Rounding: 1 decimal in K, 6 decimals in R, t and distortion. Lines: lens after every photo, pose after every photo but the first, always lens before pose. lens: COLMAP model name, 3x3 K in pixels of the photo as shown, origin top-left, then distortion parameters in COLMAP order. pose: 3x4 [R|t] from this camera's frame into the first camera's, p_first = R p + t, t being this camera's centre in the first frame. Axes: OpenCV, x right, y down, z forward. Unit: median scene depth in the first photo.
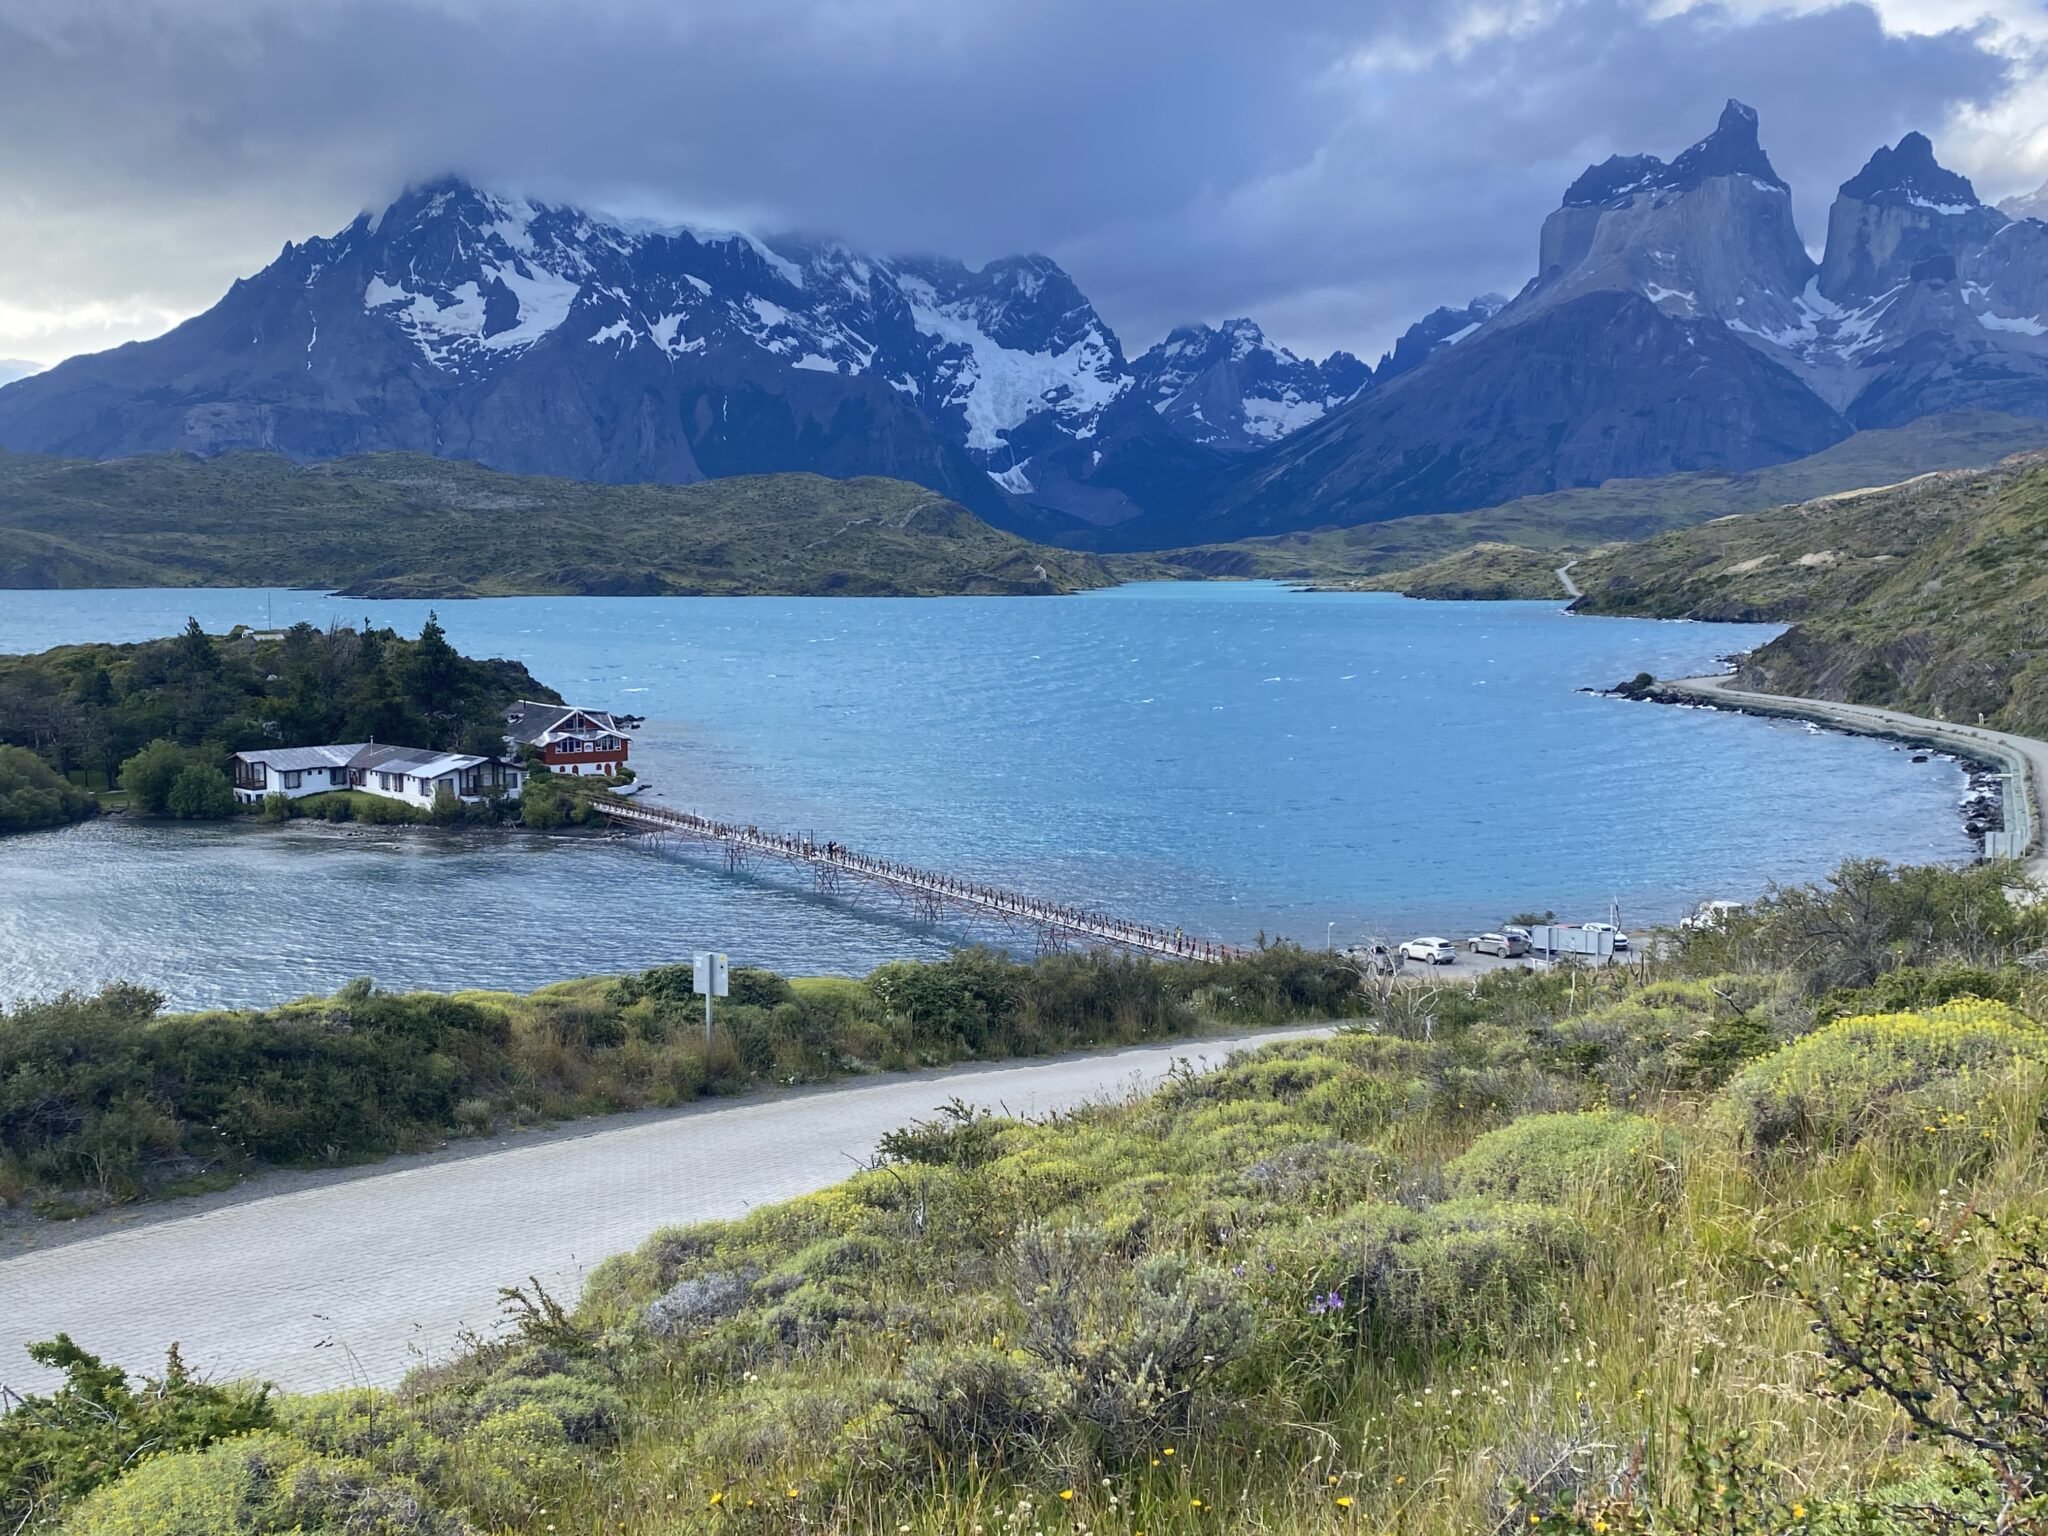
lens RADIAL K [[1527.7, 0, 936.2], [0, 1527.7, 778.0], [0, 0, 1]] dist [0.043520, -0.050494]
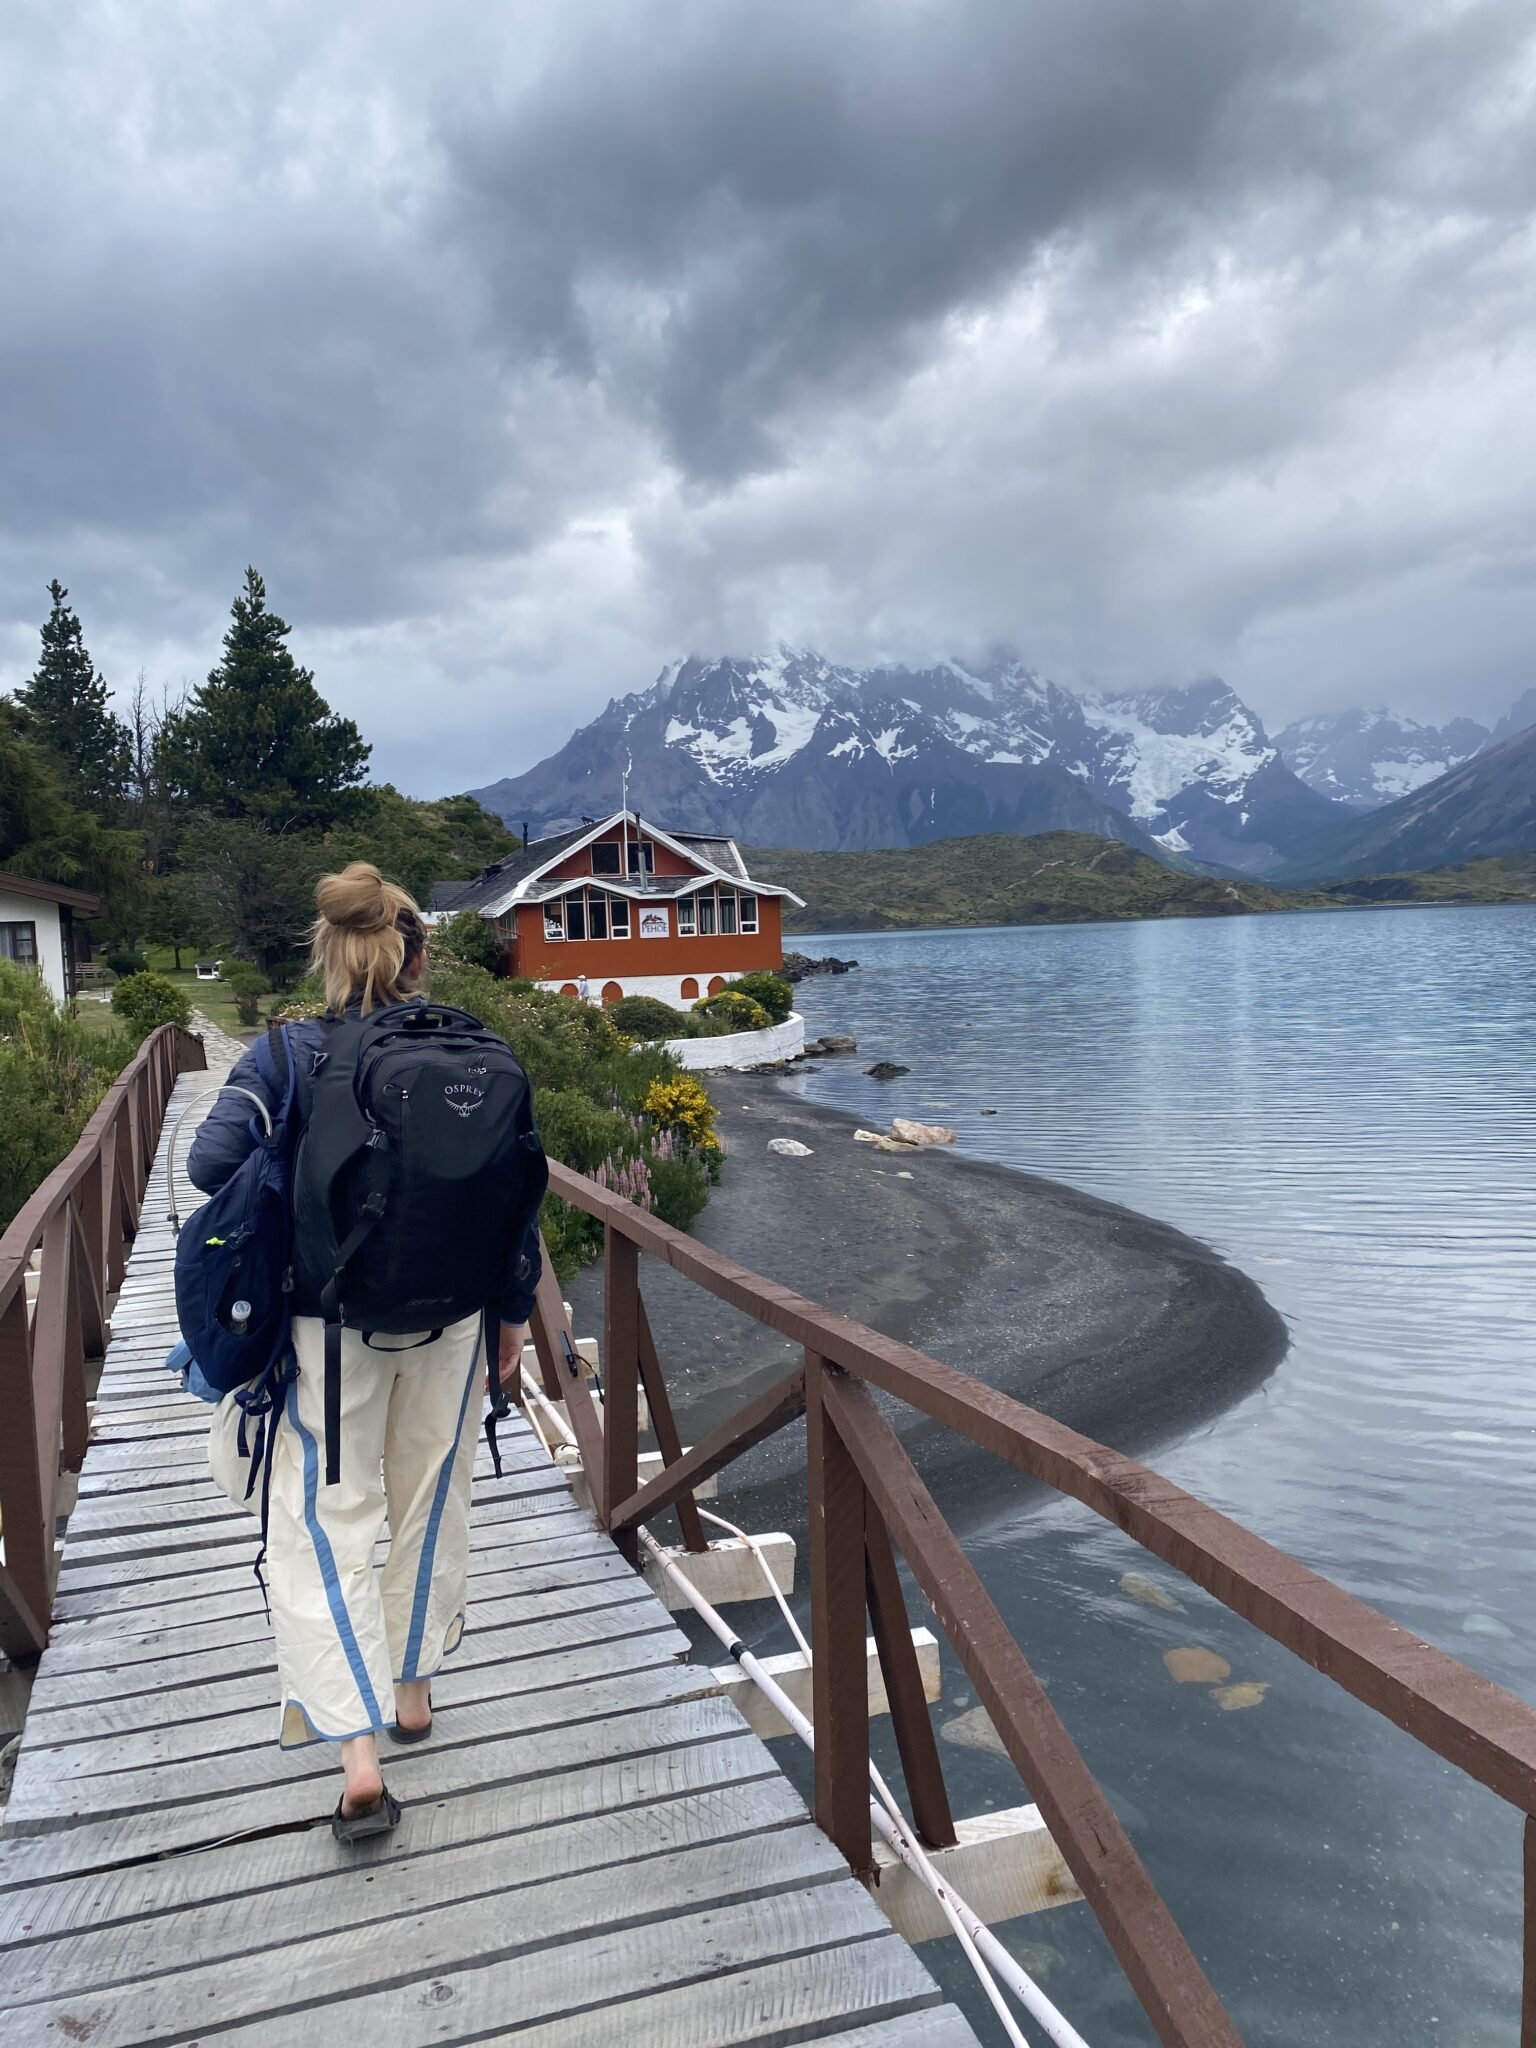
lens RADIAL K [[1527.7, 0, 770.8], [0, 1527.7, 1027.9], [0, 0, 1]] dist [0.043520, -0.050494]
pose [[0.968176, -0.021115, -0.249378, 0.043706], [0.011858, 0.999186, -0.038565, -0.004077], [0.249989, 0.034380, 0.967638, -0.250703]]
